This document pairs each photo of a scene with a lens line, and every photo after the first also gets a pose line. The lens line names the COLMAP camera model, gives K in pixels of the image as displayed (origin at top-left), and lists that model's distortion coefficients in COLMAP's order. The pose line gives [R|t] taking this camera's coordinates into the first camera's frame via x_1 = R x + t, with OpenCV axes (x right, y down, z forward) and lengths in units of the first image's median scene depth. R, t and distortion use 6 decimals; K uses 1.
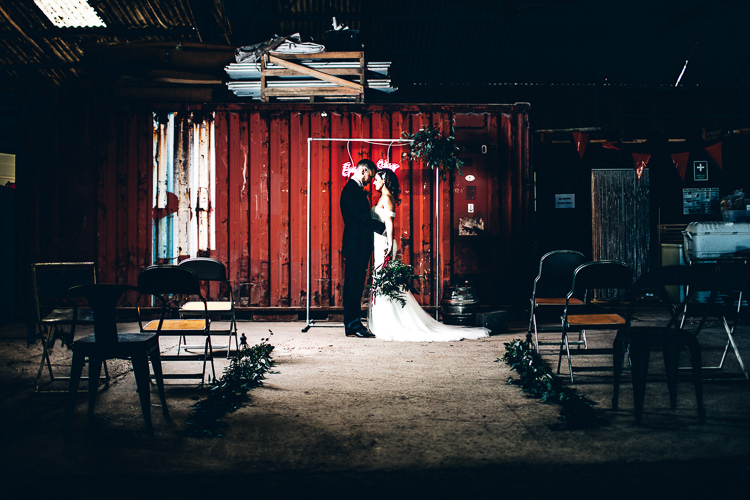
lens RADIAL K [[723.2, 0, 378.9], [0, 723.2, 224.4], [0, 0, 1]] dist [-0.046686, 0.000000]
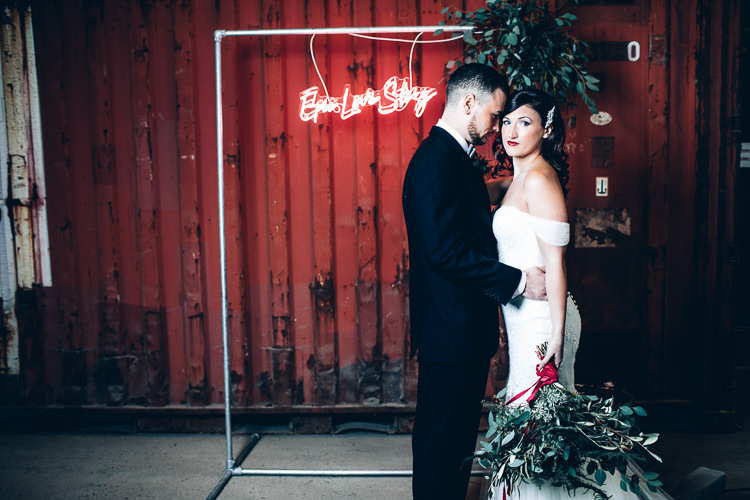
lens RADIAL K [[723.2, 0, 370.9], [0, 723.2, 252.6], [0, 0, 1]] dist [-0.046686, 0.000000]
pose [[0.996066, -0.011121, -0.087908, 0.024222], [0.020943, 0.993532, 0.111601, -0.035176], [0.086098, -0.113003, 0.989857, 0.553527]]
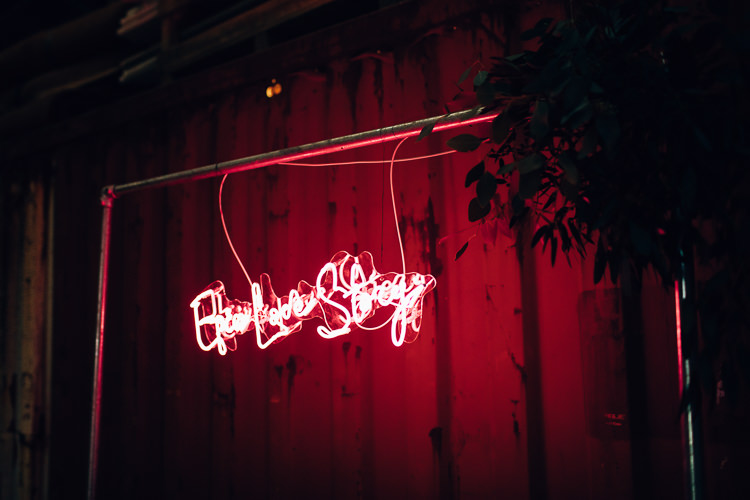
lens RADIAL K [[800.4, 0, 349.8], [0, 800.4, 216.6], [0, 0, 1]] dist [-0.071114, 0.000000]
pose [[0.739677, -0.112708, -0.663457, 0.124179], [0.019444, 0.989043, -0.146341, -0.067005], [0.672682, 0.095345, 0.733763, 0.819926]]
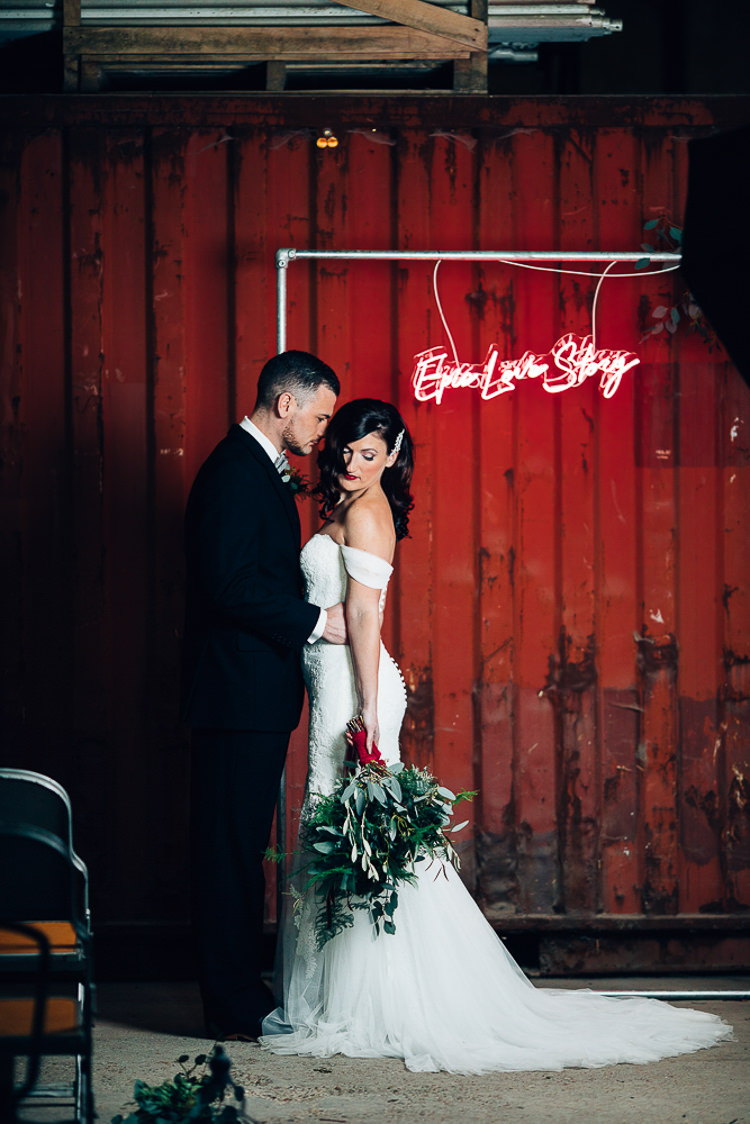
lens RADIAL K [[4088.7, 0, 377.0], [0, 4088.7, 565.4], [0, 0, 1]] dist [0.326397, 0.000000]
pose [[0.999715, -0.003361, 0.023636, -0.092842], [0.002594, 0.999471, 0.032415, -0.053056], [-0.023732, -0.032344, 0.999195, -0.406673]]
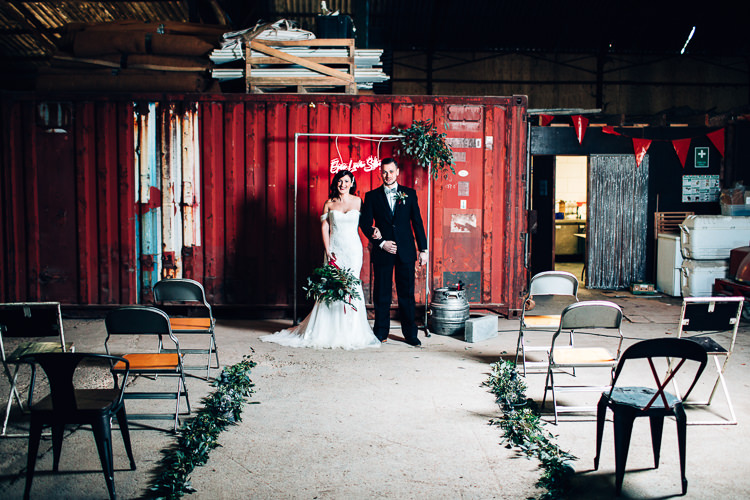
lens RADIAL K [[723.2, 0, 387.1], [0, 723.2, 253.7], [0, 0, 1]] dist [-0.046686, 0.000000]
pose [[0.999904, 0.007481, 0.011638, 0.013629], [-0.008641, 0.994644, 0.103001, -0.056898], [-0.010805, -0.103092, 0.994613, 0.027859]]
